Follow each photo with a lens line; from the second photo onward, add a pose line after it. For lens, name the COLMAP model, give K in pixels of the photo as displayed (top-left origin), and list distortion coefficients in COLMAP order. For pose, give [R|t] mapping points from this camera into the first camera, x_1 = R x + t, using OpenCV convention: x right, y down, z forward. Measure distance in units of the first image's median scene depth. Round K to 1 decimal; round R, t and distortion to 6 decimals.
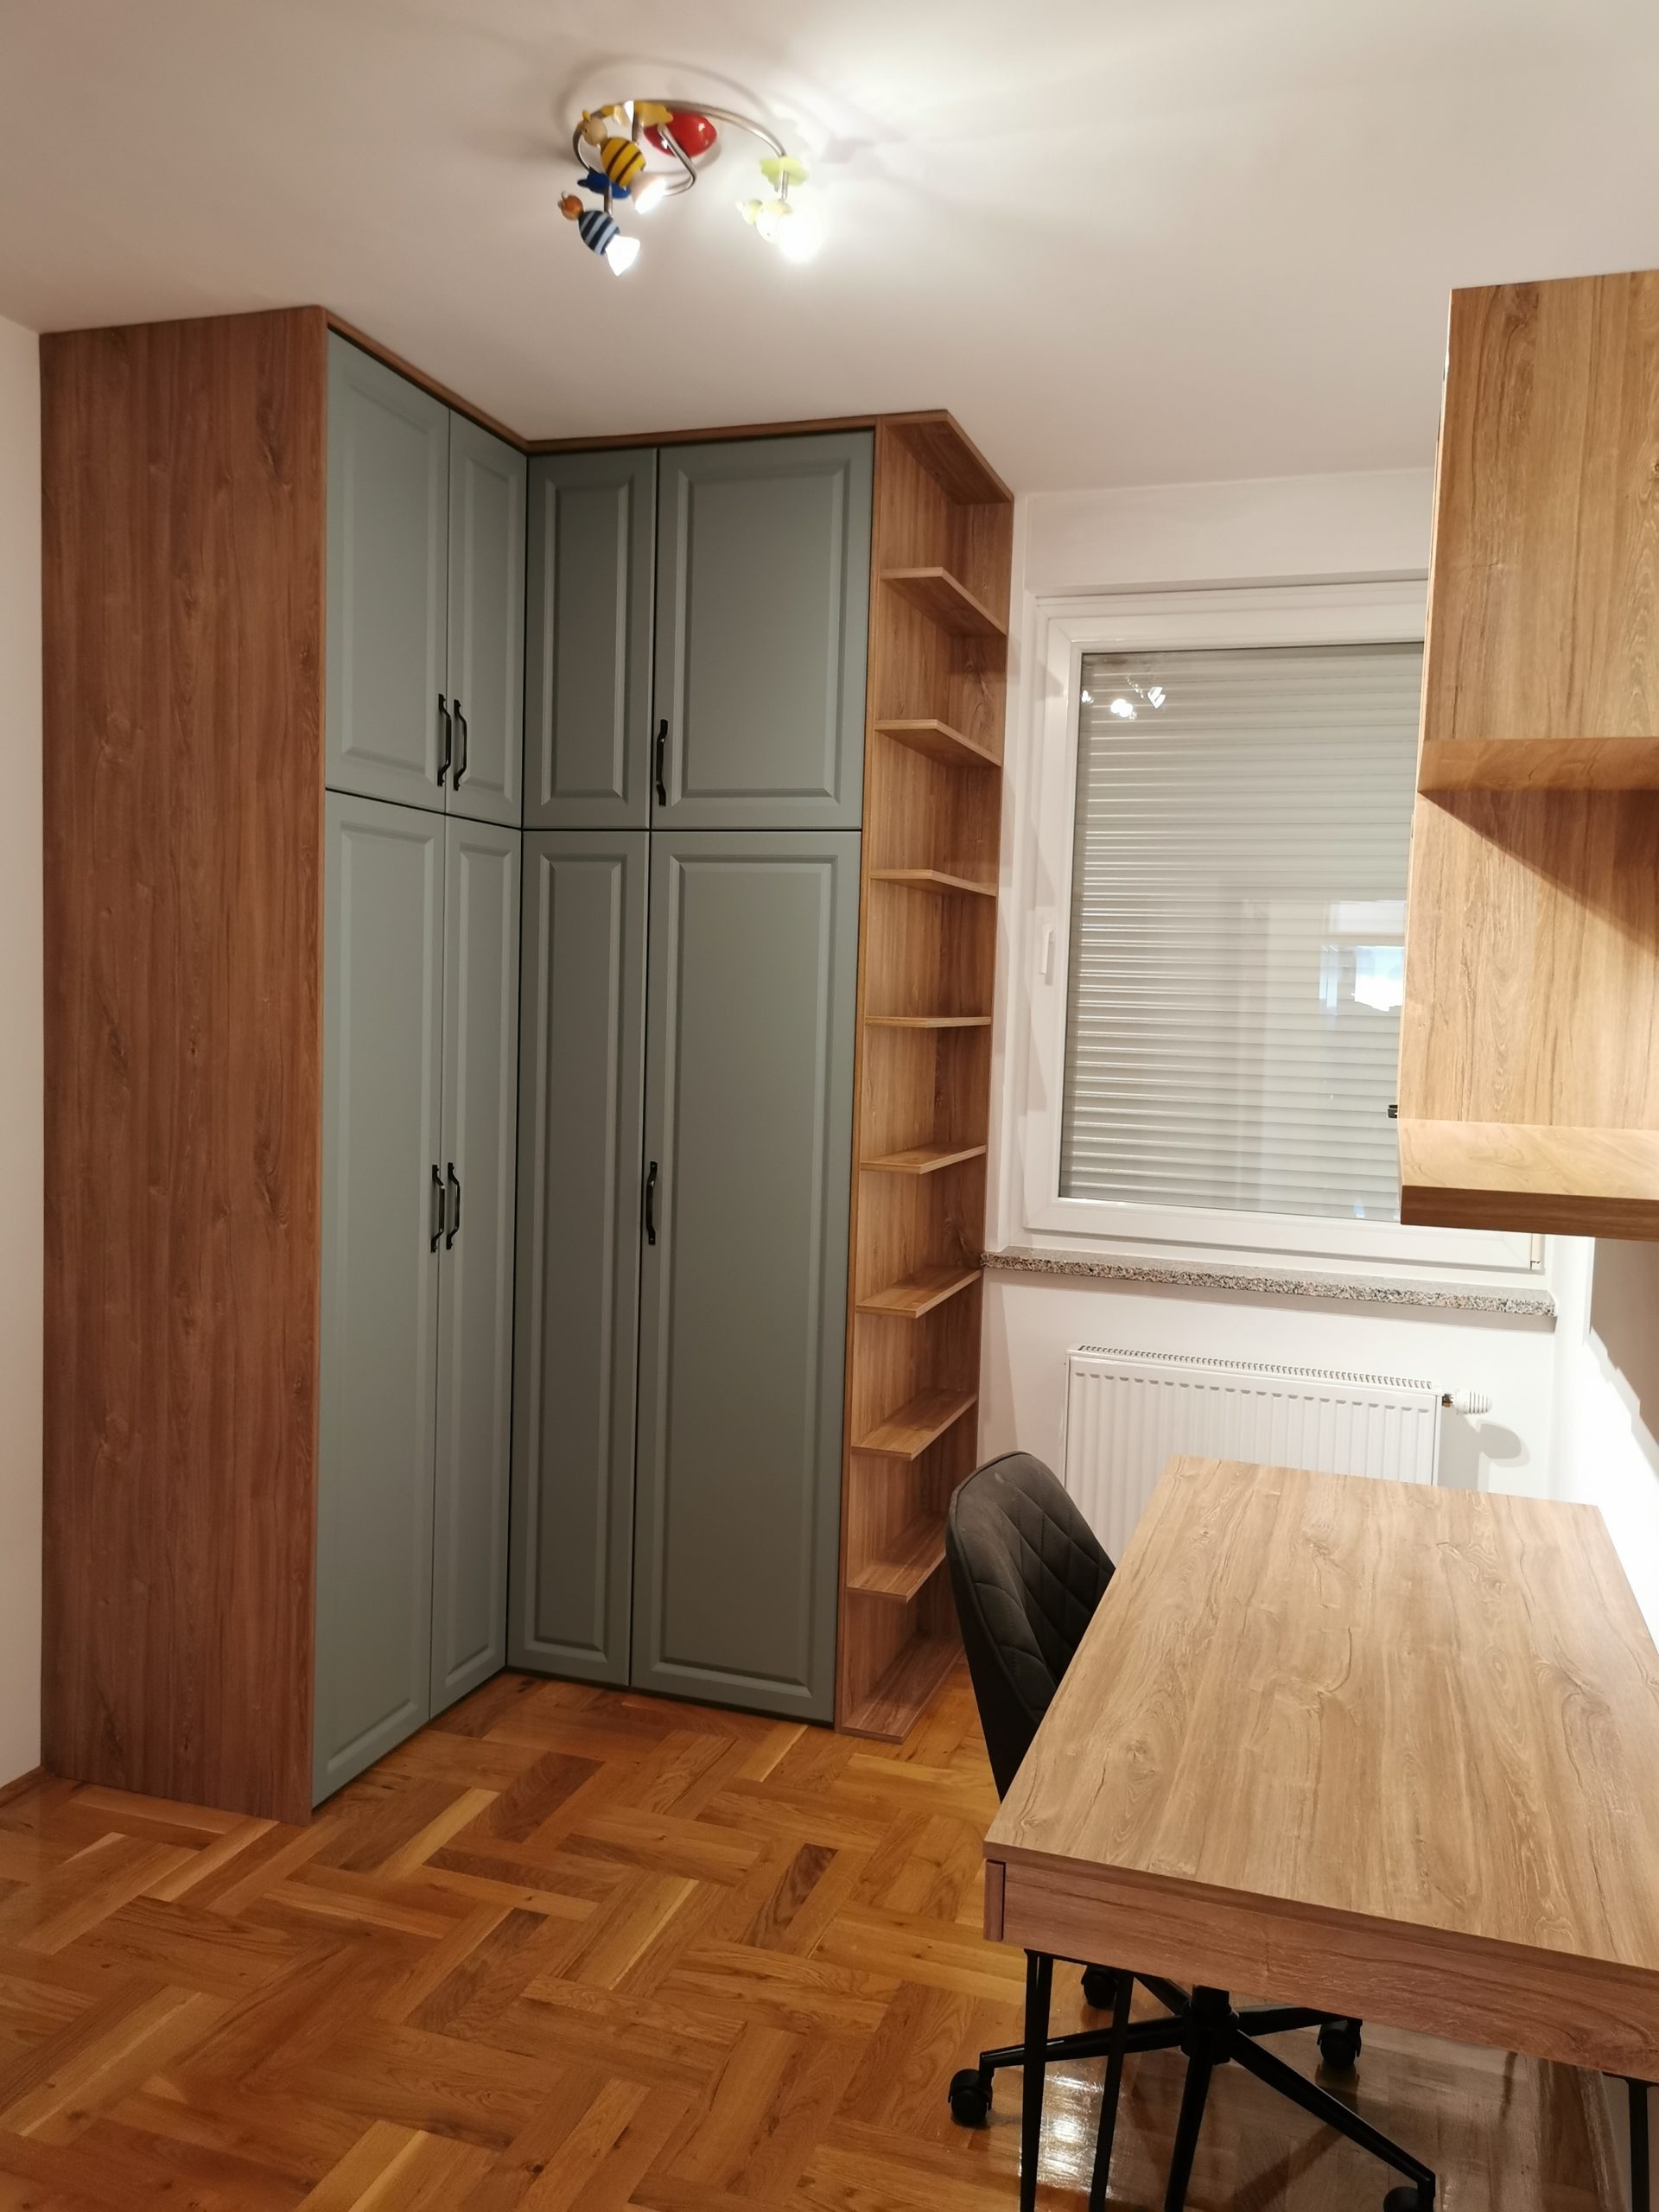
lens RADIAL K [[1730.1, 0, 829.0], [0, 1730.1, 1109.2], [0, 0, 1]] dist [0.056327, -0.038006]
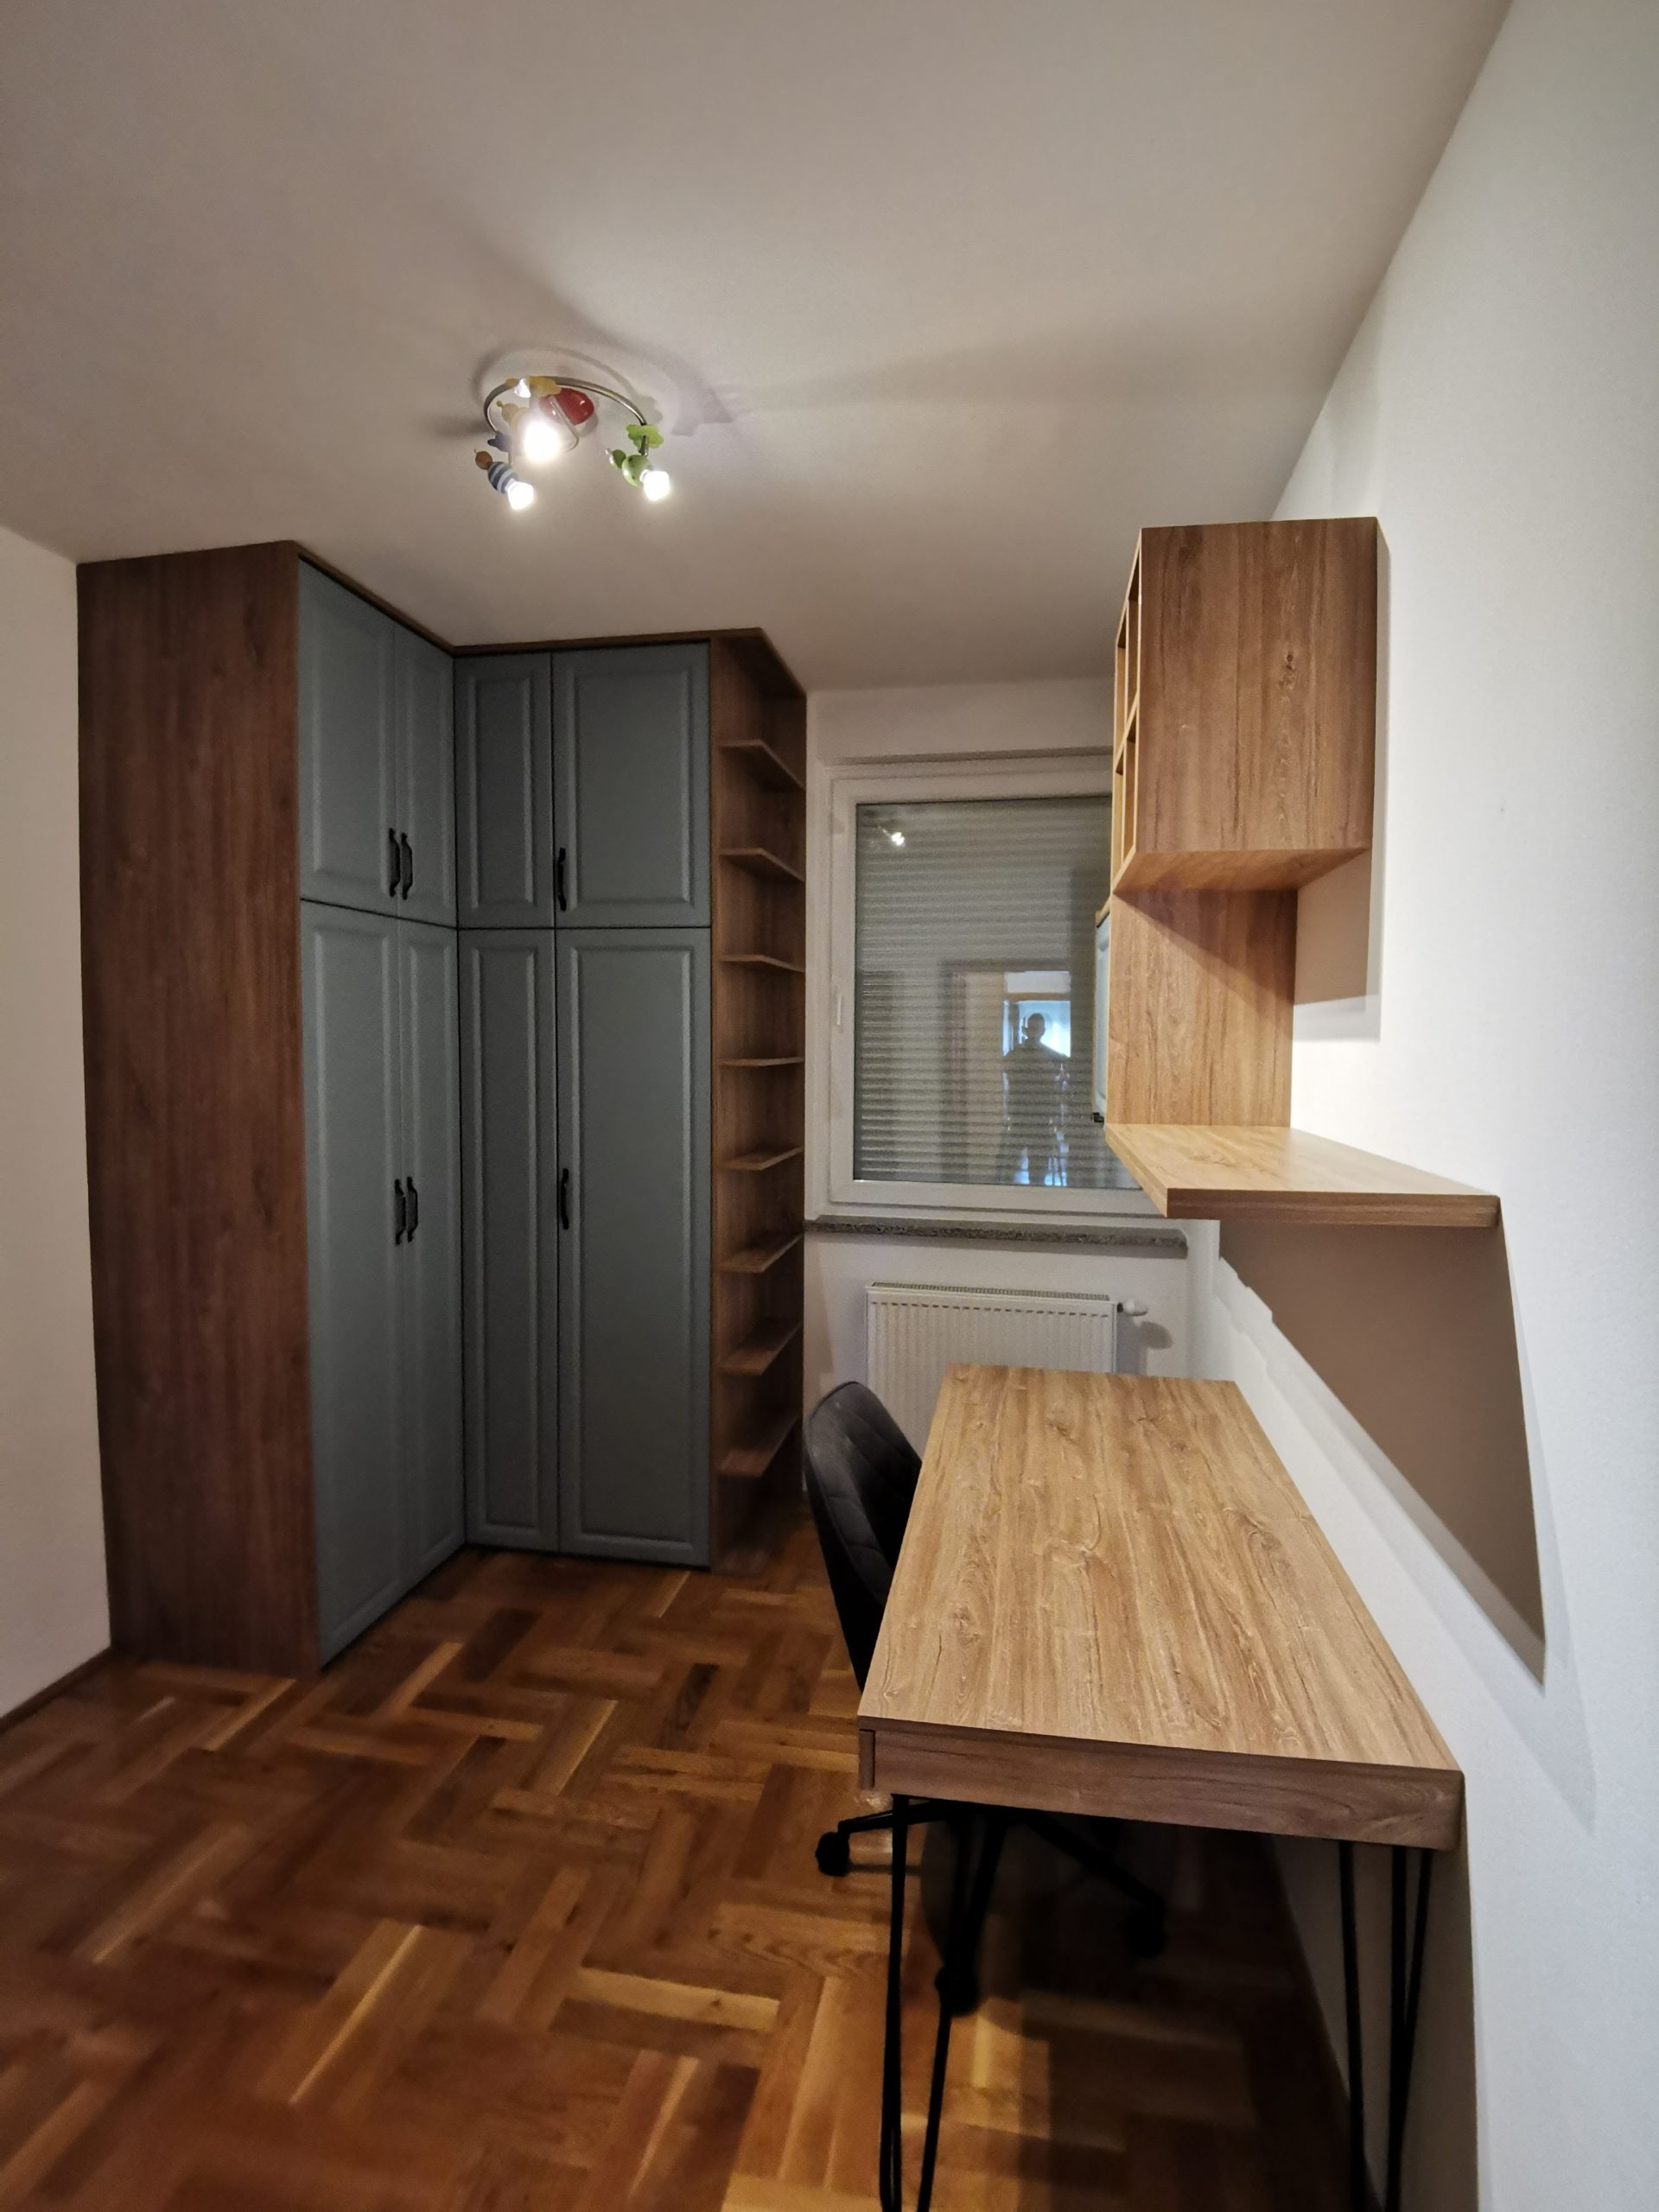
lens RADIAL K [[1130.2, 0, 839.0], [0, 1130.2, 1101.8], [0, 0, 1]] dist [0.001556, -0.048989]
pose [[0.989207, -0.033091, 0.142740, -0.014176], [0.034458, 0.999381, -0.007116, -0.011111], [-0.142417, 0.011958, 0.989735, 0.102264]]
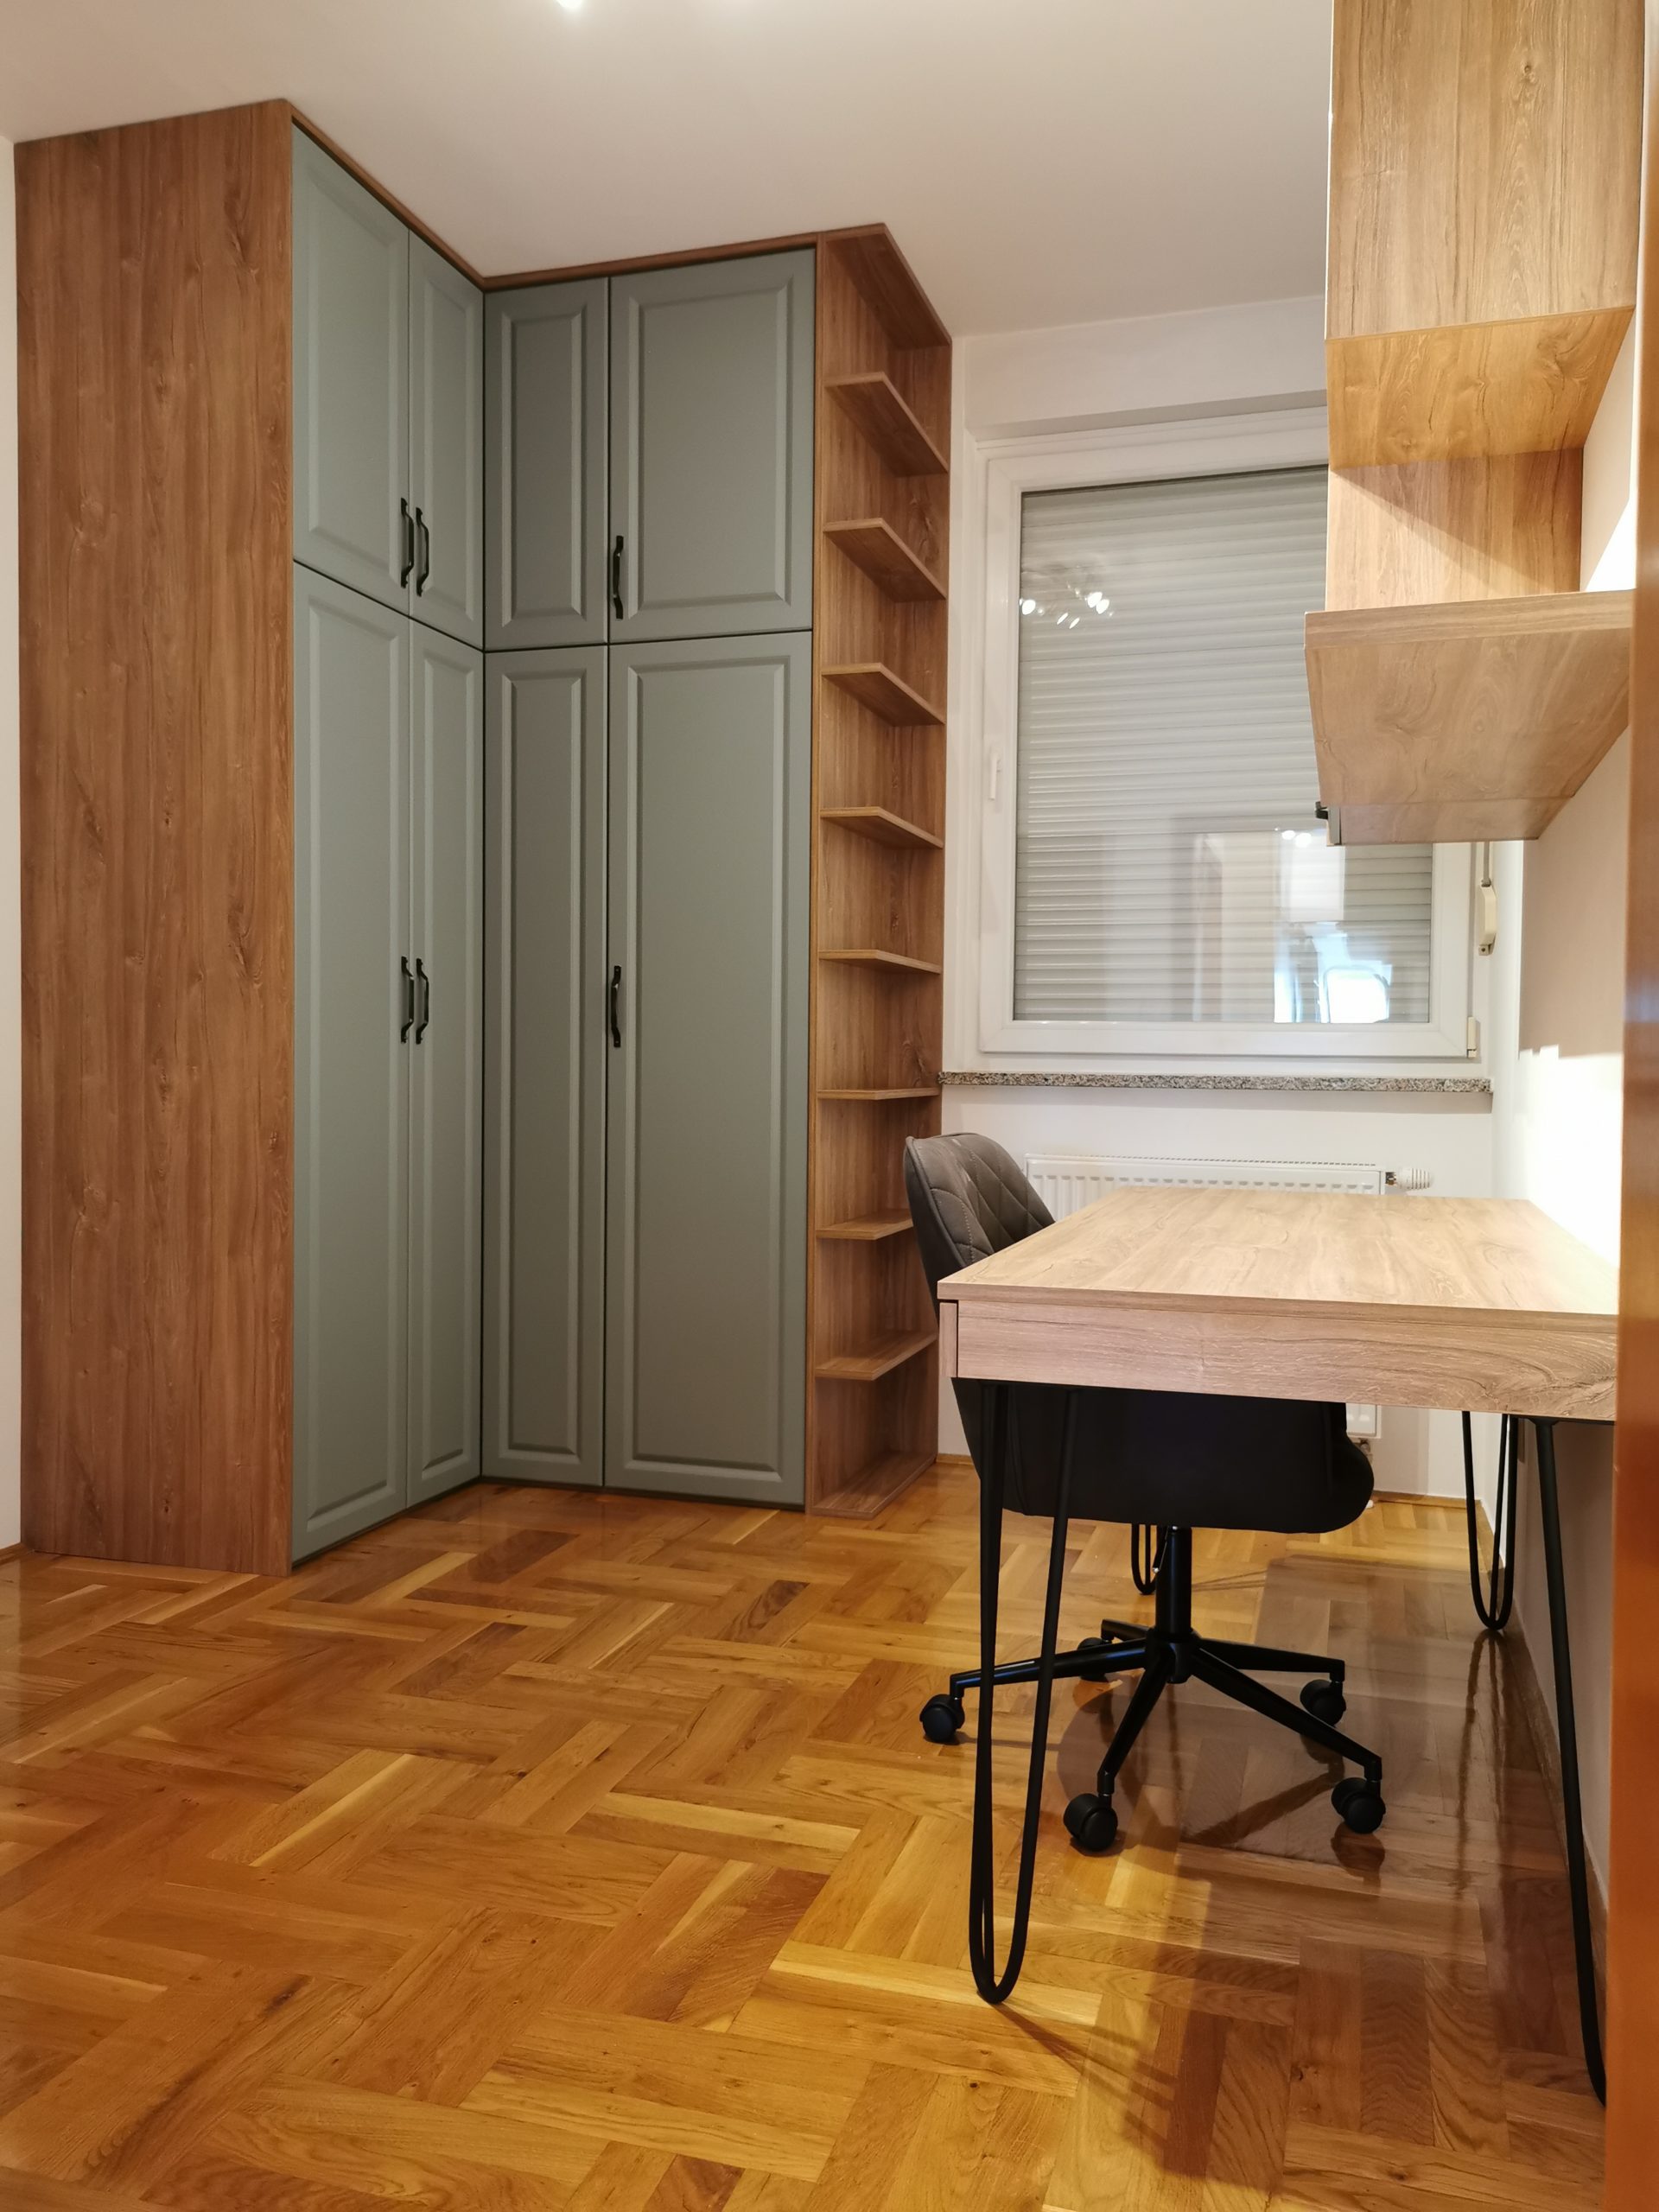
lens RADIAL K [[1743.3, 0, 829.5], [0, 1743.3, 1106.0], [0, 0, 1]] dist [0.050973, -0.035452]
pose [[0.999551, -0.021634, 0.020740, 0.001337], [0.022566, 0.998695, -0.045813, 0.196139], [-0.019722, 0.046260, 0.998735, -0.038238]]
